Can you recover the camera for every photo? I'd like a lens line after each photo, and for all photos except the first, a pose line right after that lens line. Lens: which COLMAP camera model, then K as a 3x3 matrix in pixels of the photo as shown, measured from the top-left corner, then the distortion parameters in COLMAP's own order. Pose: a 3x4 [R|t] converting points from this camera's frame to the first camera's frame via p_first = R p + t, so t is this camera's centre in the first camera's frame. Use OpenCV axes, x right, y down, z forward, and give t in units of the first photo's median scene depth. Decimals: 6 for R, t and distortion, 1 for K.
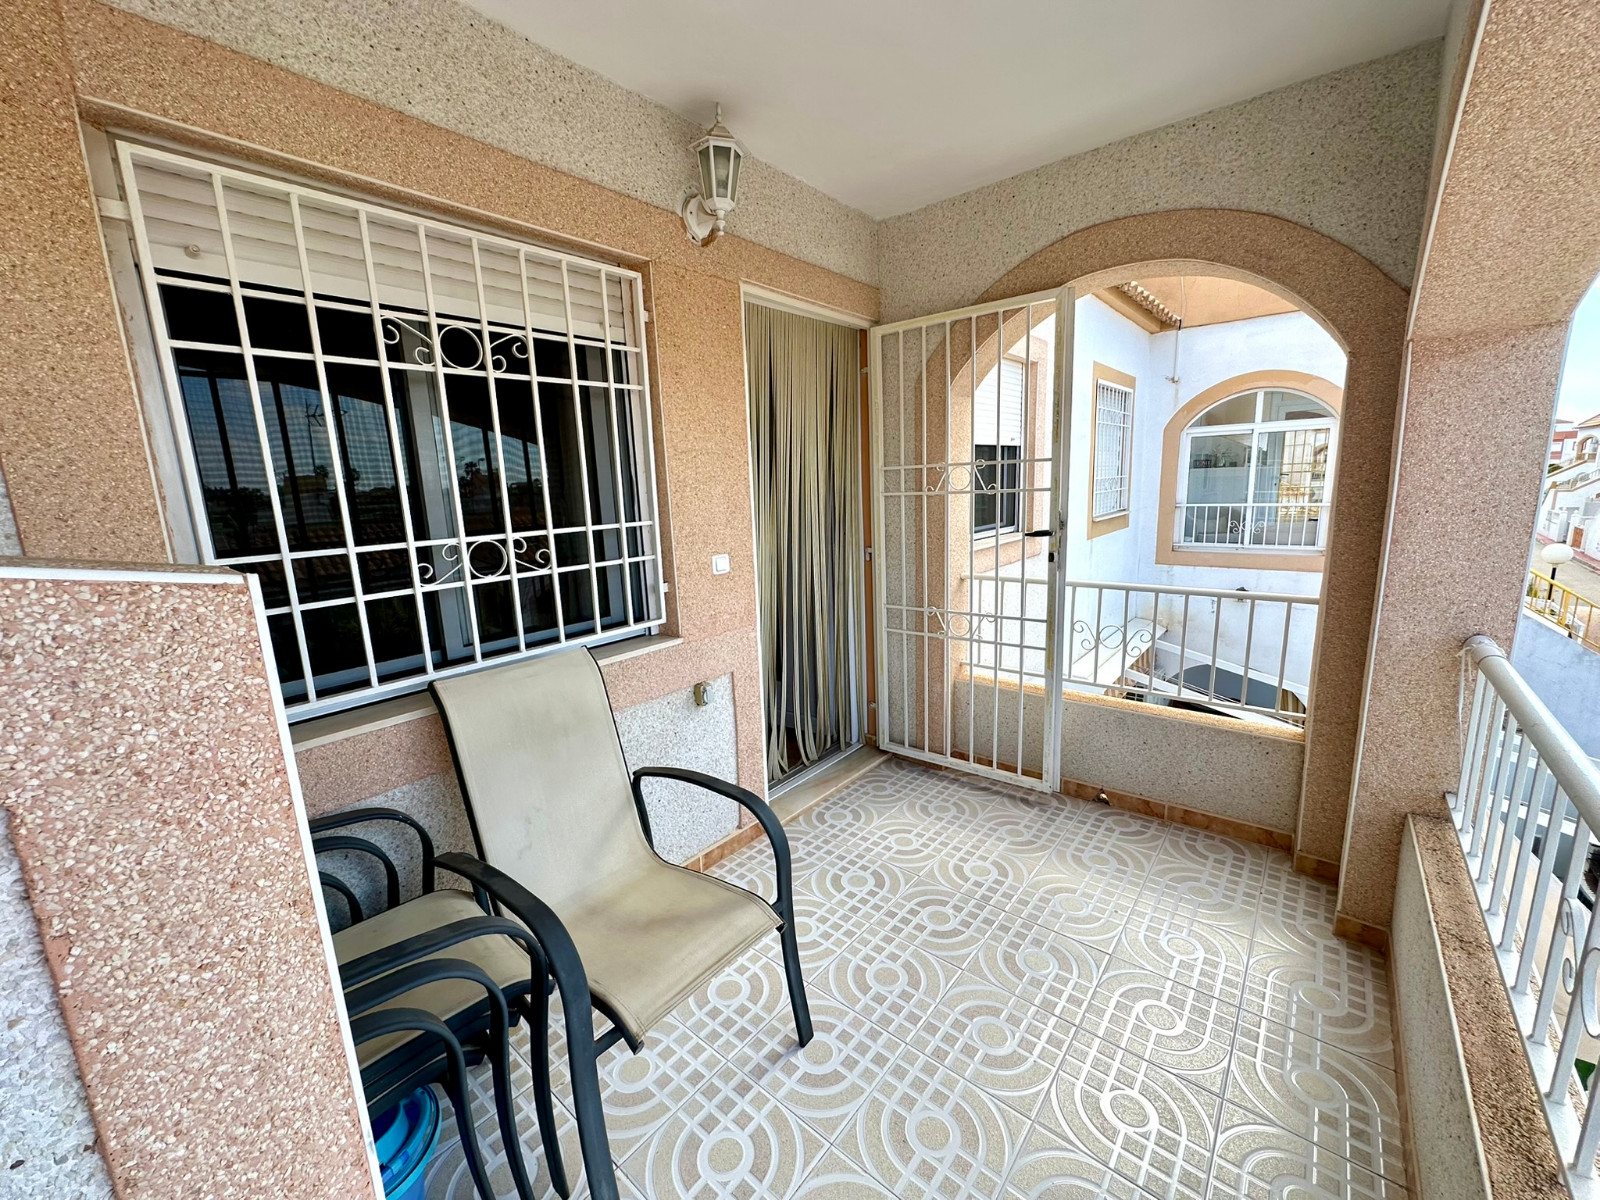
lens RADIAL K [[638.8, 0, 796.9], [0, 638.8, 604.0], [0, 0, 1]] dist [-0.005461, 0.000774]
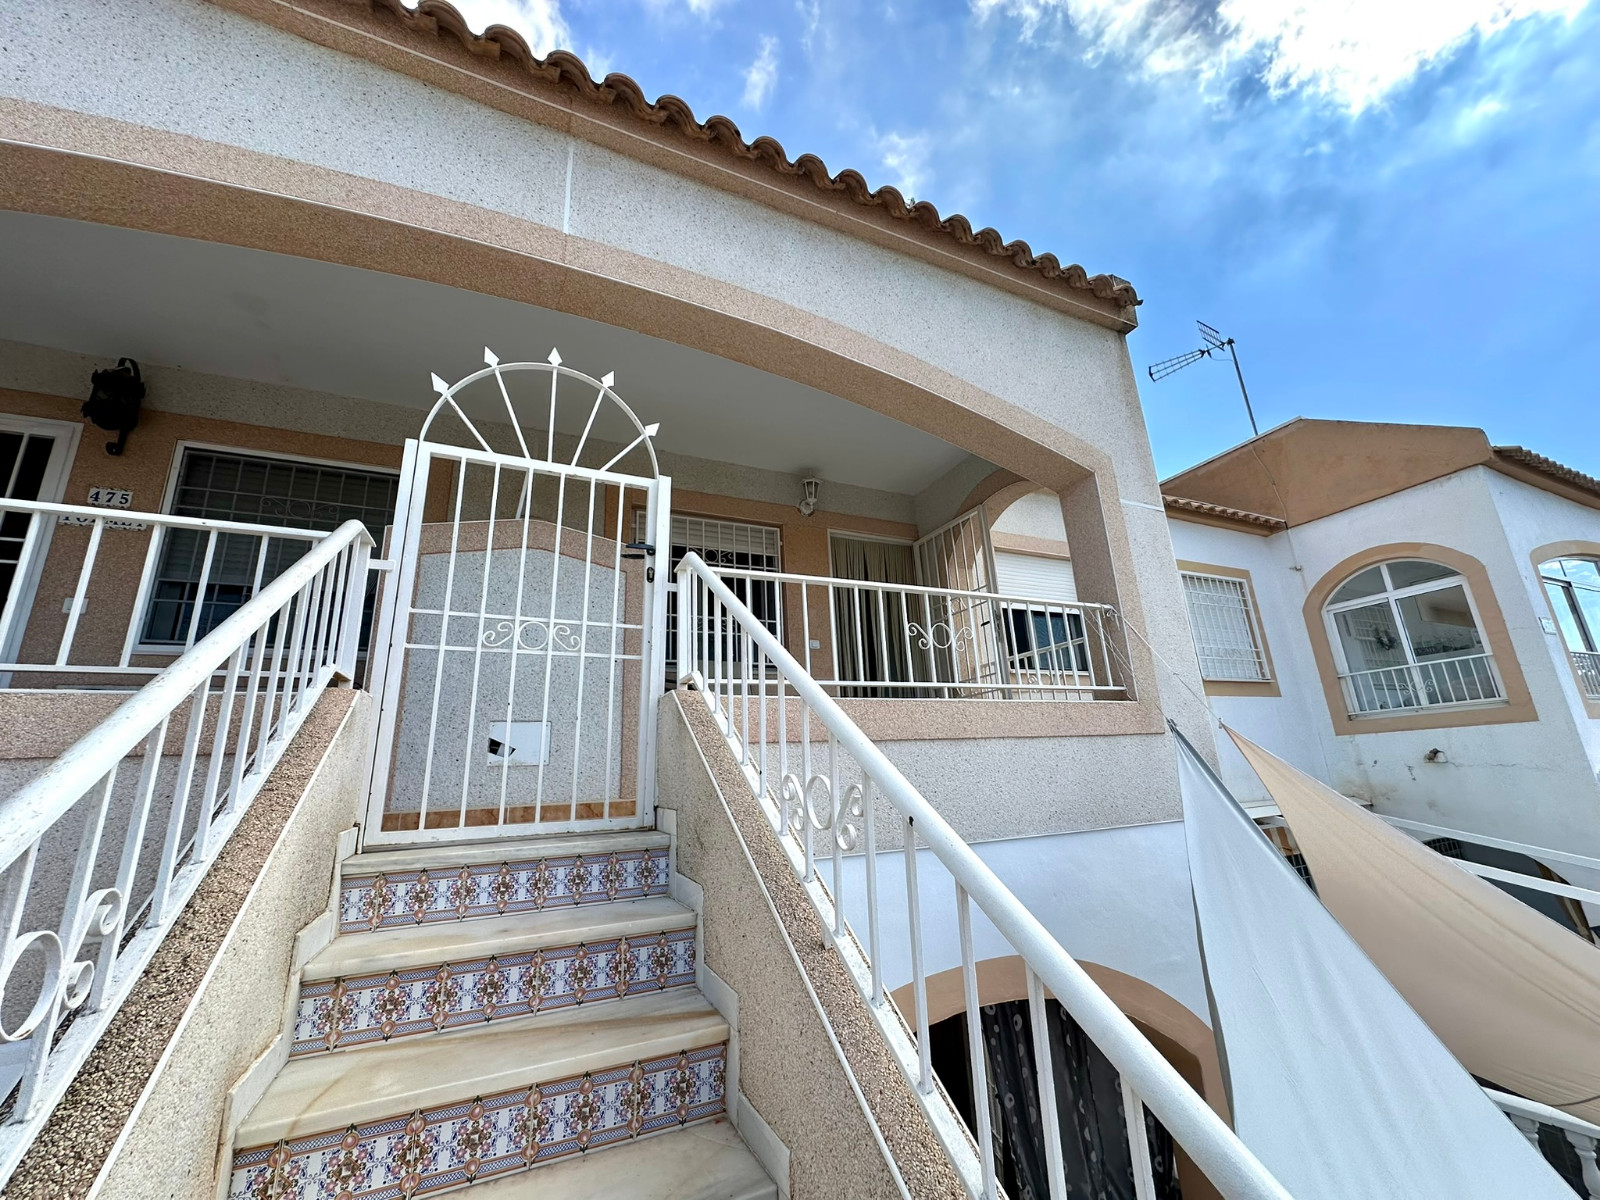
lens RADIAL K [[638.8, 0, 802.9], [0, 638.8, 600.1], [0, 0, 1]] dist [-0.005461, 0.000774]
pose [[0.904672, -0.118492, -0.409301, 0.642150], [-0.070492, 0.905704, -0.418008, 0.604585], [0.420237, 0.407013, 0.811013, -0.692314]]
